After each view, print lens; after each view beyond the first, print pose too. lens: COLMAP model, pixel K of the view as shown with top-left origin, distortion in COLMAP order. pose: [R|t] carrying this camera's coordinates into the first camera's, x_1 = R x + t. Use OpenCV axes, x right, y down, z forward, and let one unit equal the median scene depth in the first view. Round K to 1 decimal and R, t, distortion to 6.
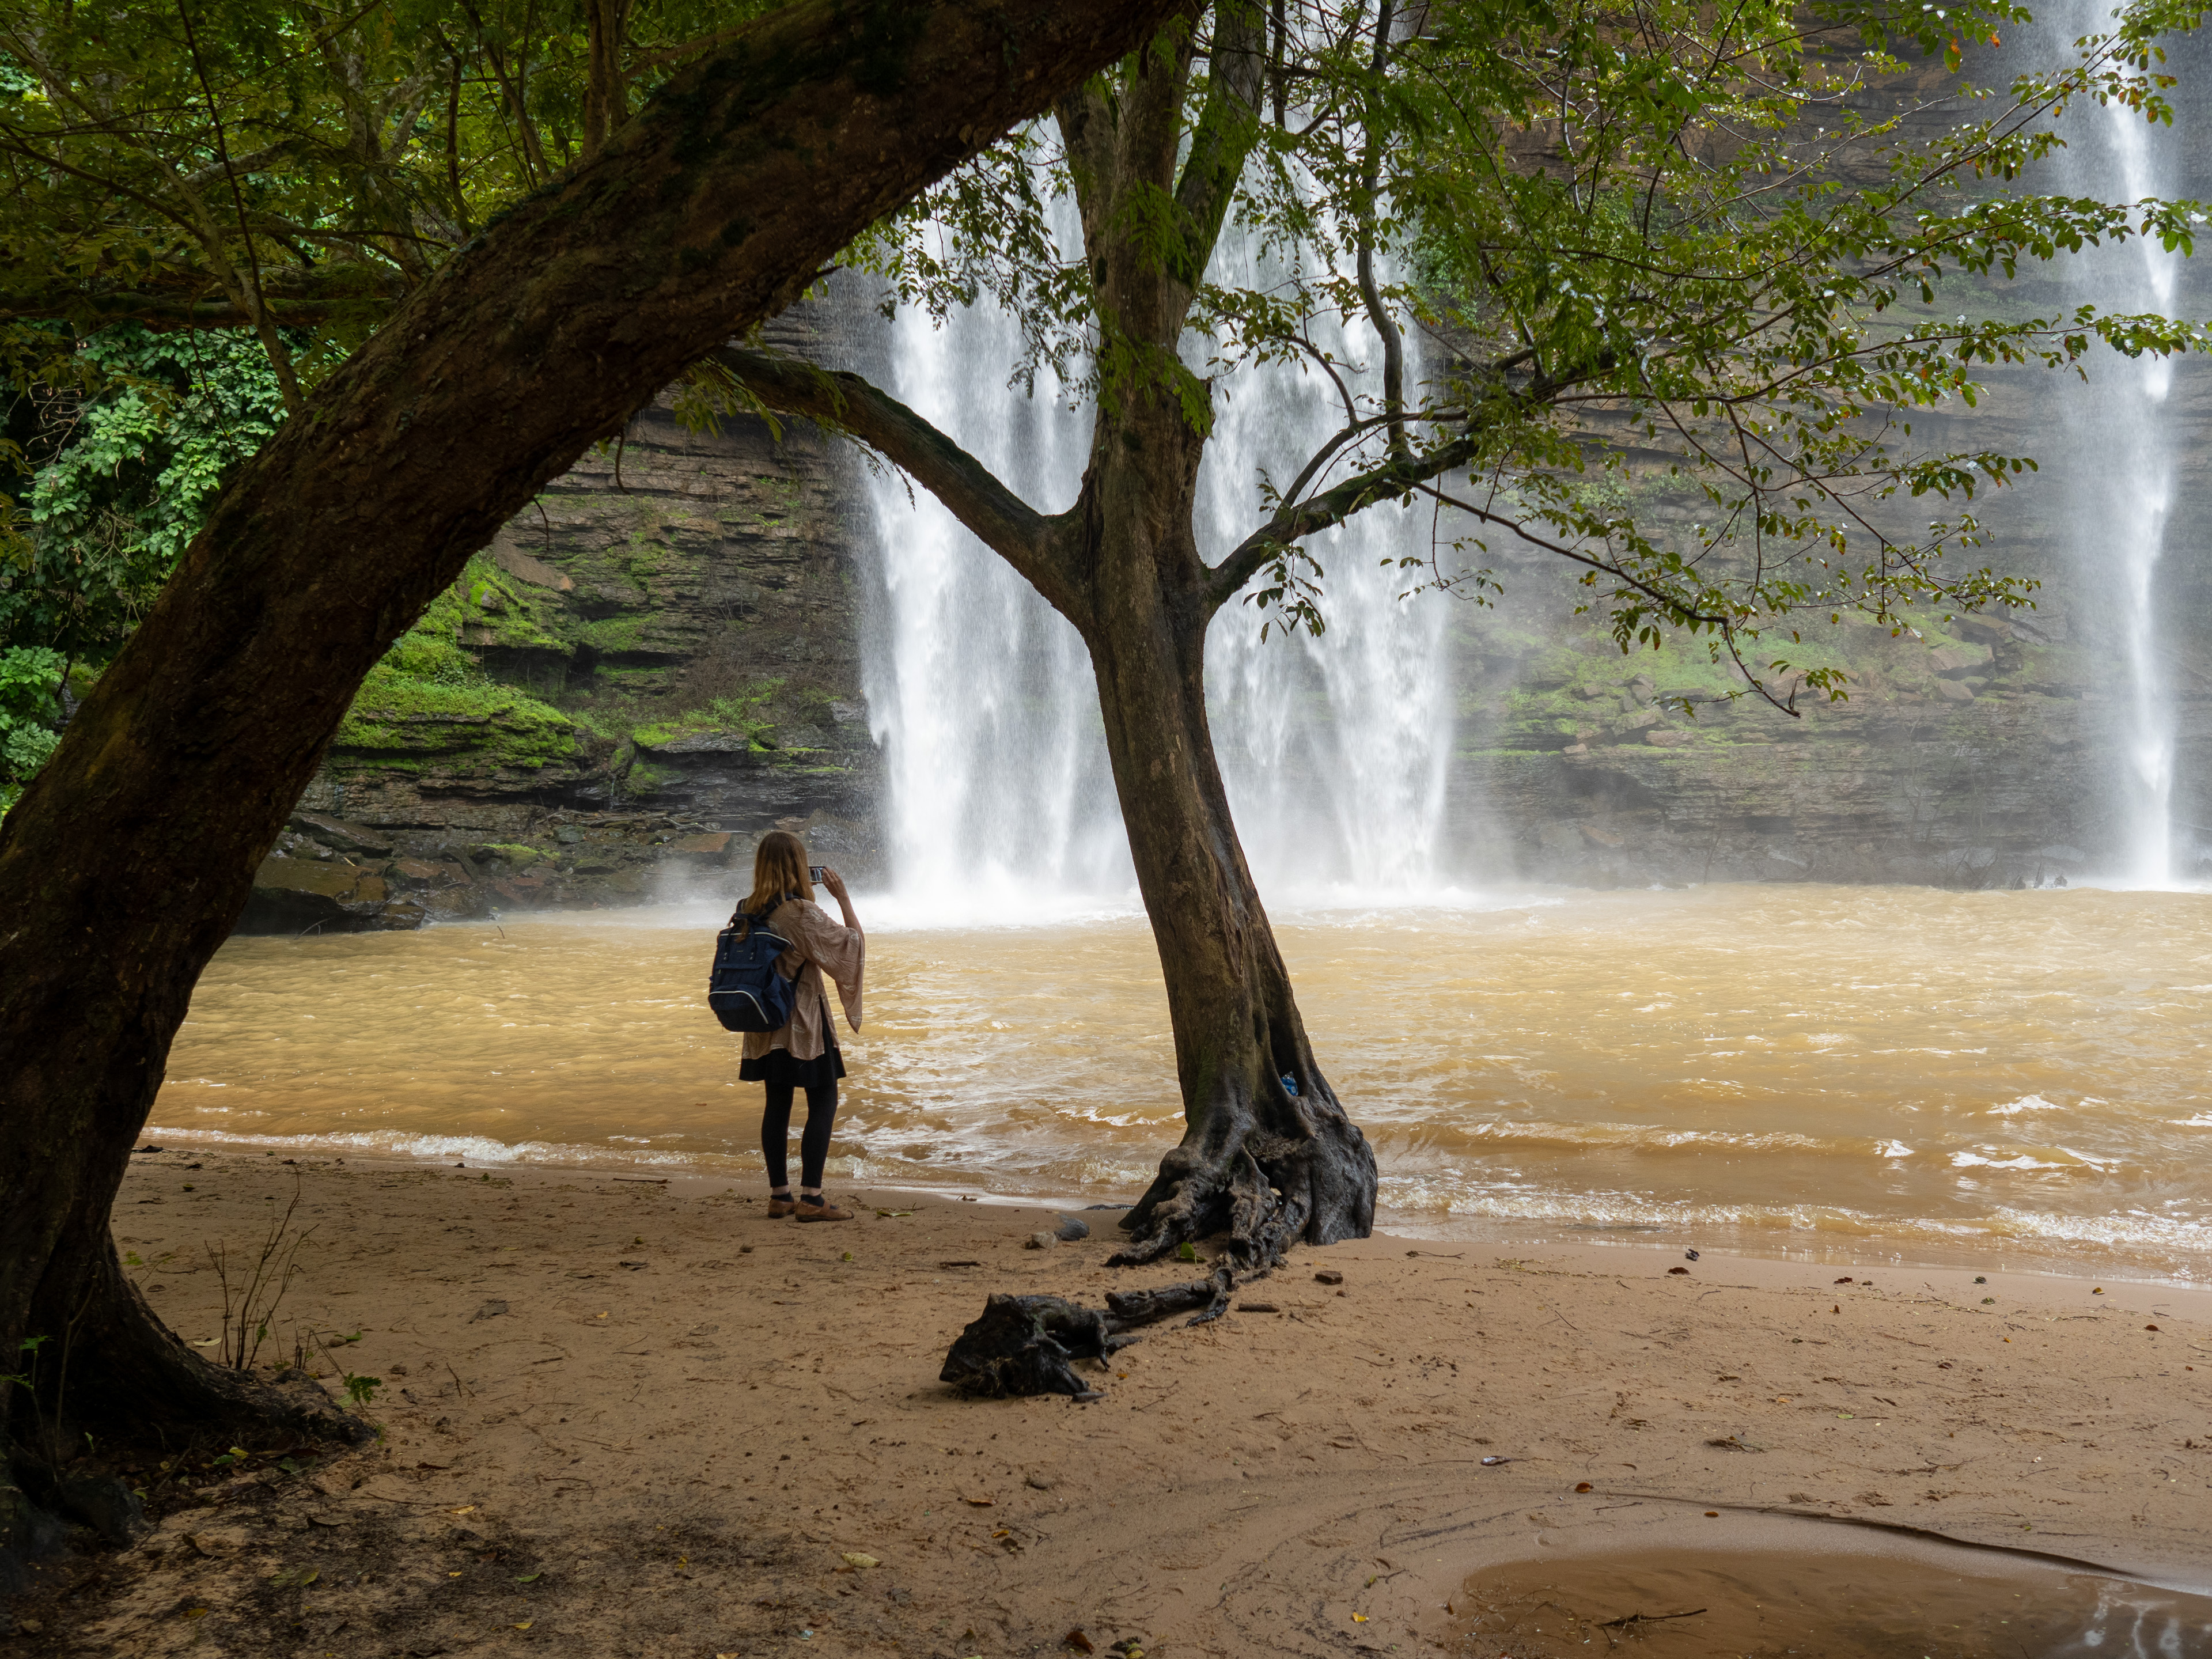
lens RADIAL K [[2261.4, 0, 1104.0], [0, 2261.4, 830.8], [0, 0, 1]] dist [-0.005692, 0.000000]
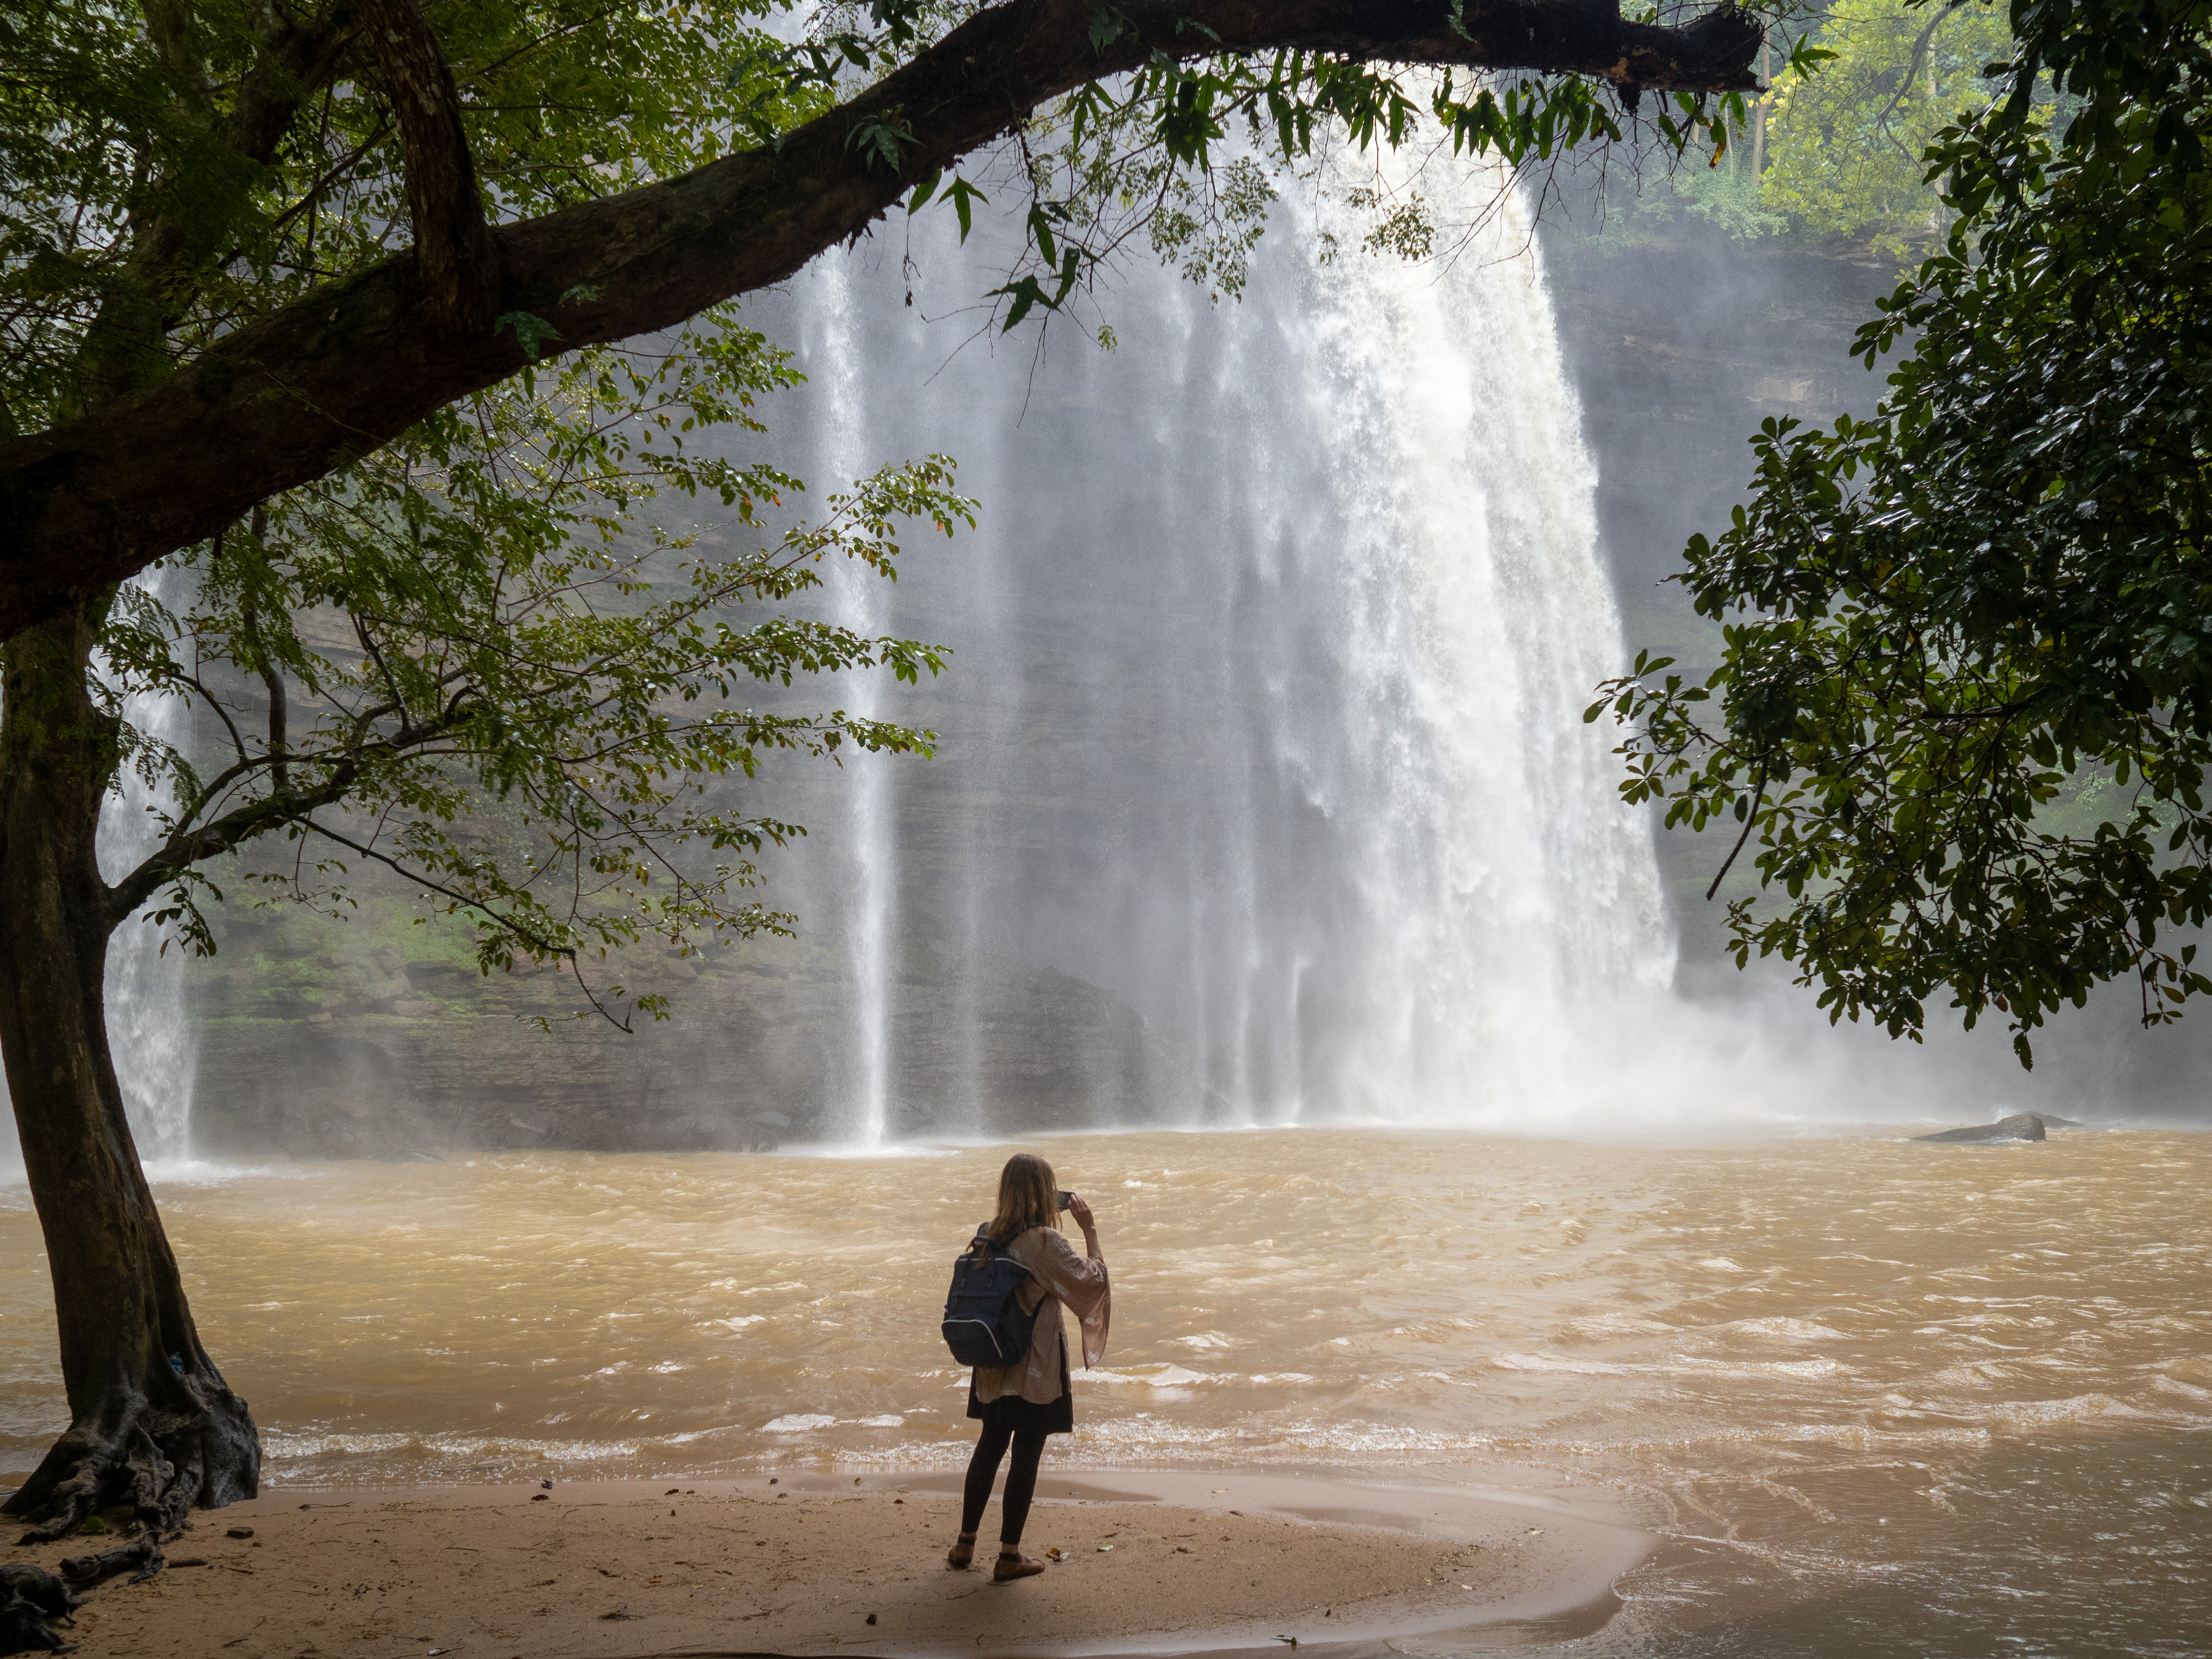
lens RADIAL K [[2261.4, 0, 1105.5], [0, 2261.4, 836.4], [0, 0, 1]] dist [-0.005692, 0.000000]
pose [[0.850231, 0.054324, 0.523600, -0.117841], [0.004551, 0.993865, -0.110504, -0.018212], [-0.526391, 0.096336, 0.844768, -0.179273]]
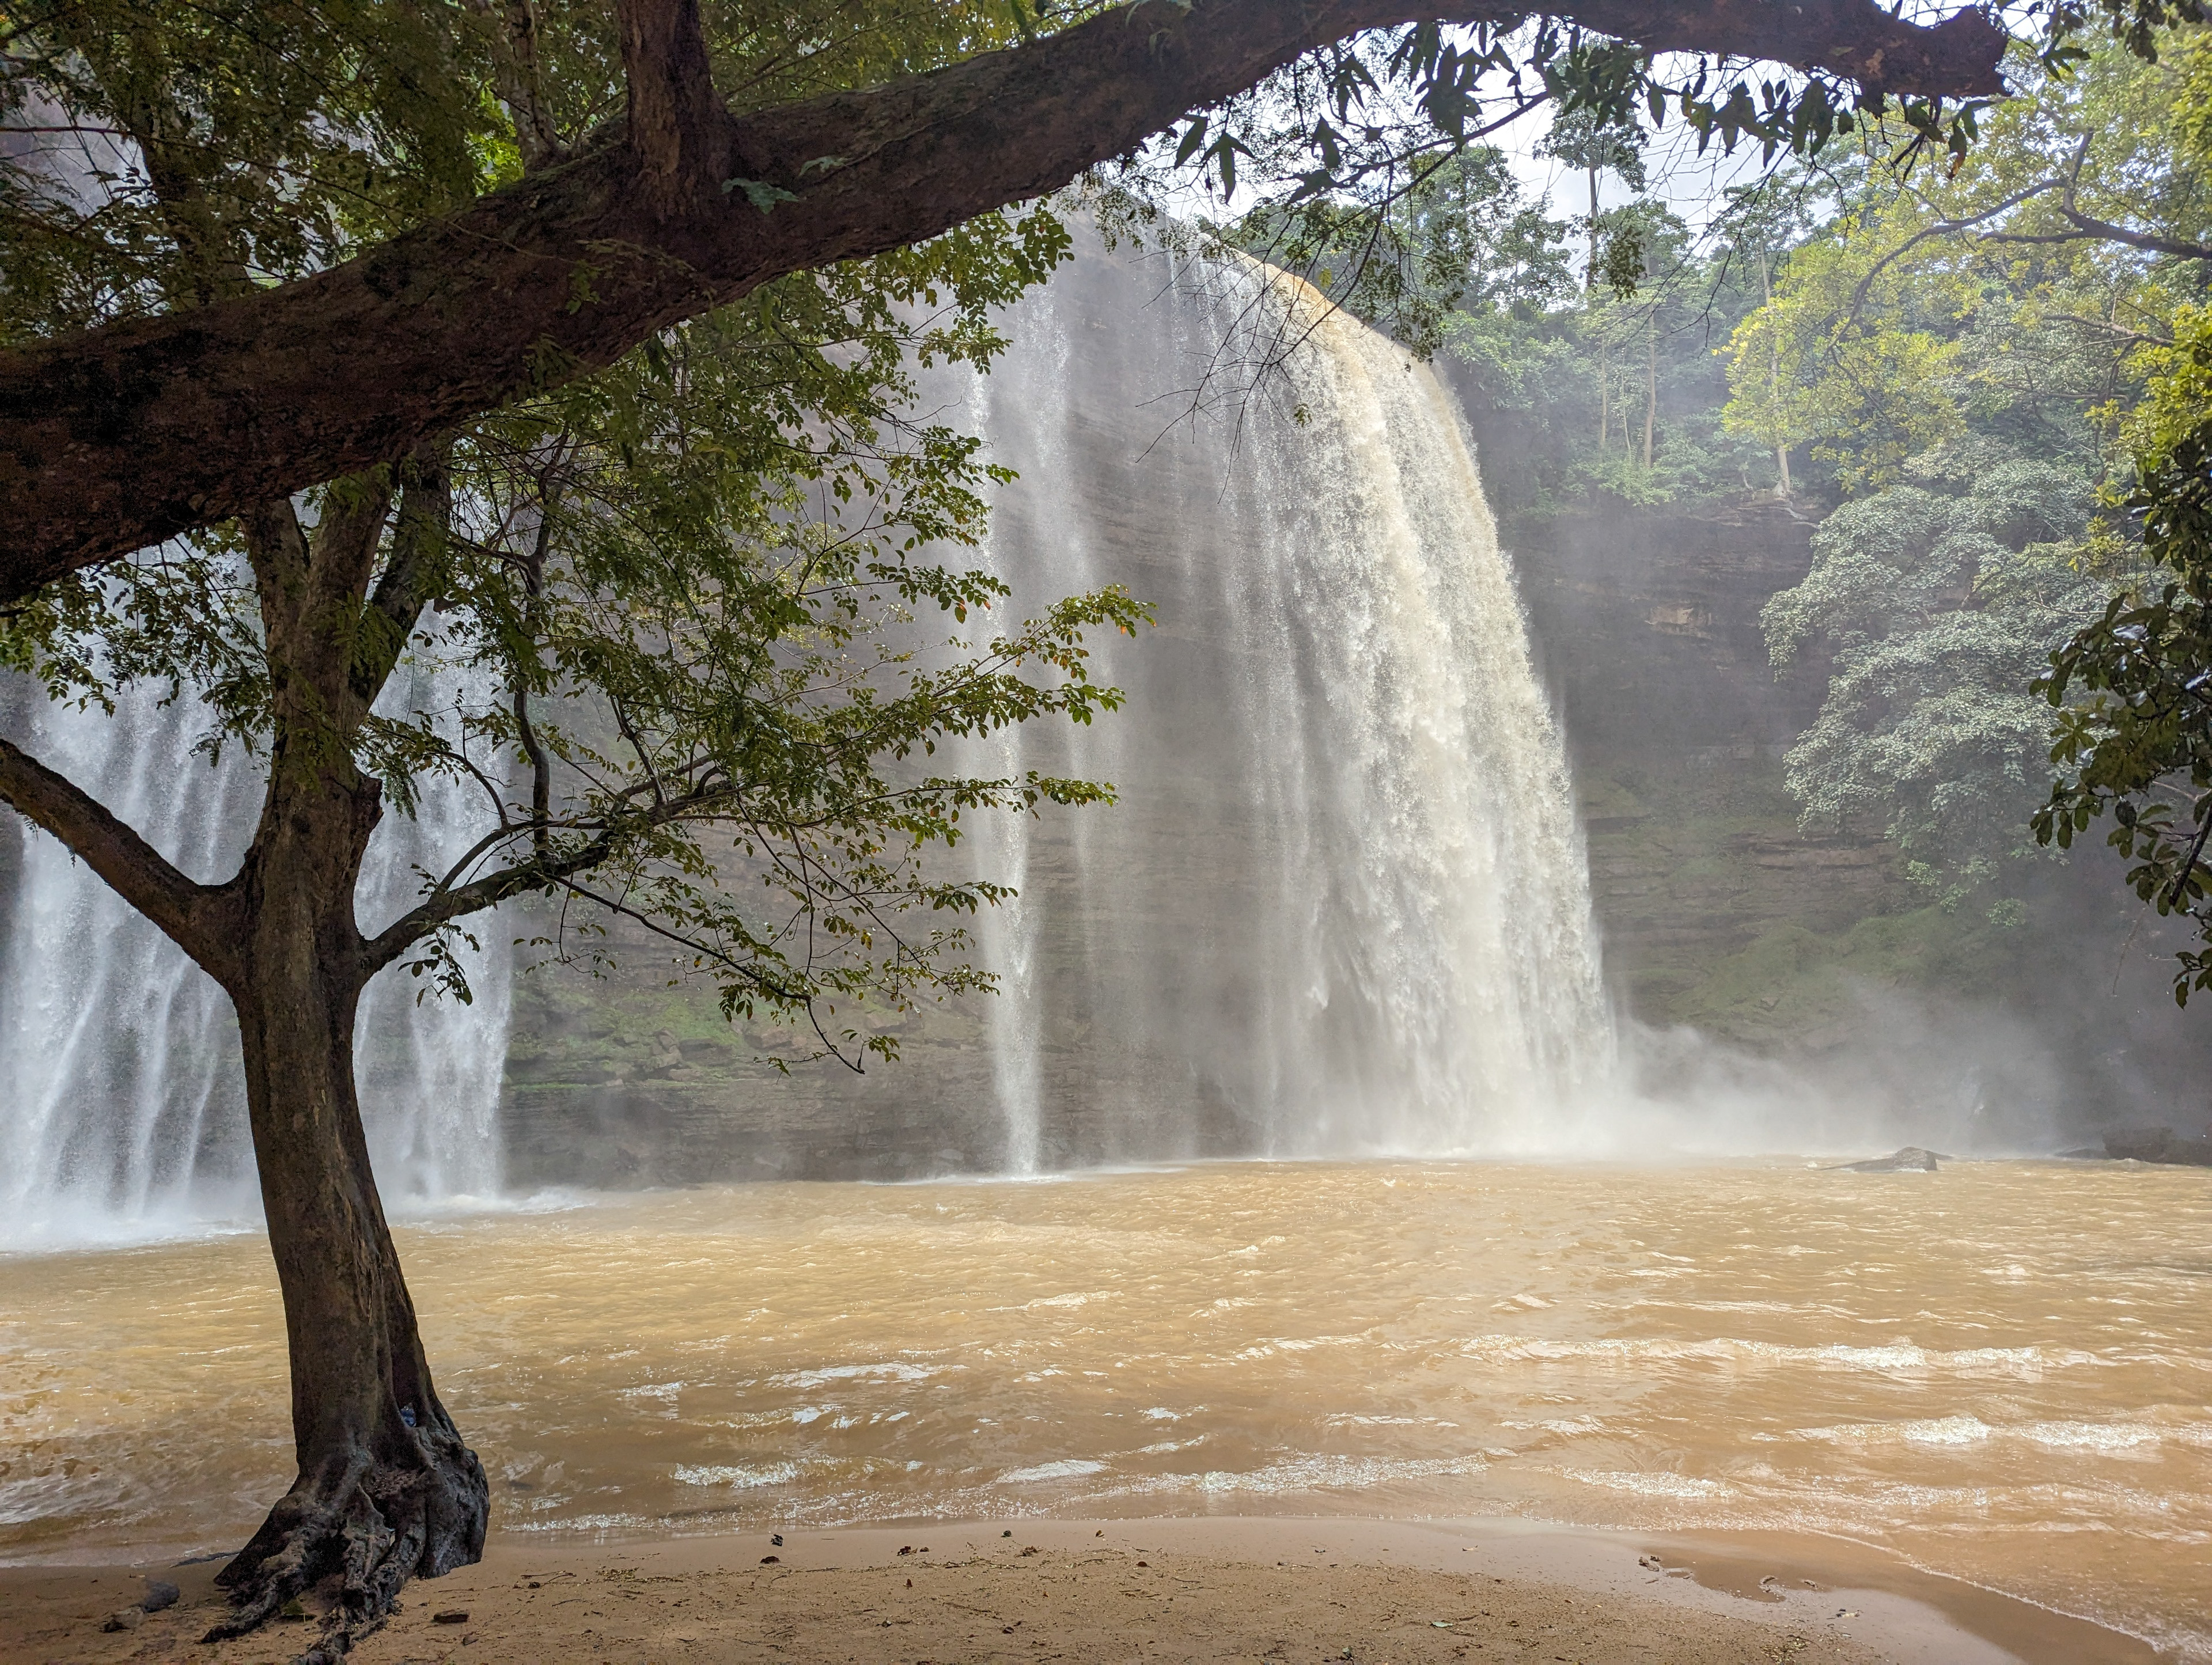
lens RADIAL K [[1574.5, 0, 1122.3], [0, 1574.5, 795.1], [0, 0, 1]] dist [0.040748, -0.033135]
pose [[0.868123, 0.090192, 0.488086, -0.019860], [0.015736, 0.977857, -0.208683, -0.014483], [-0.496099, 0.188843, 0.847481, 0.118790]]
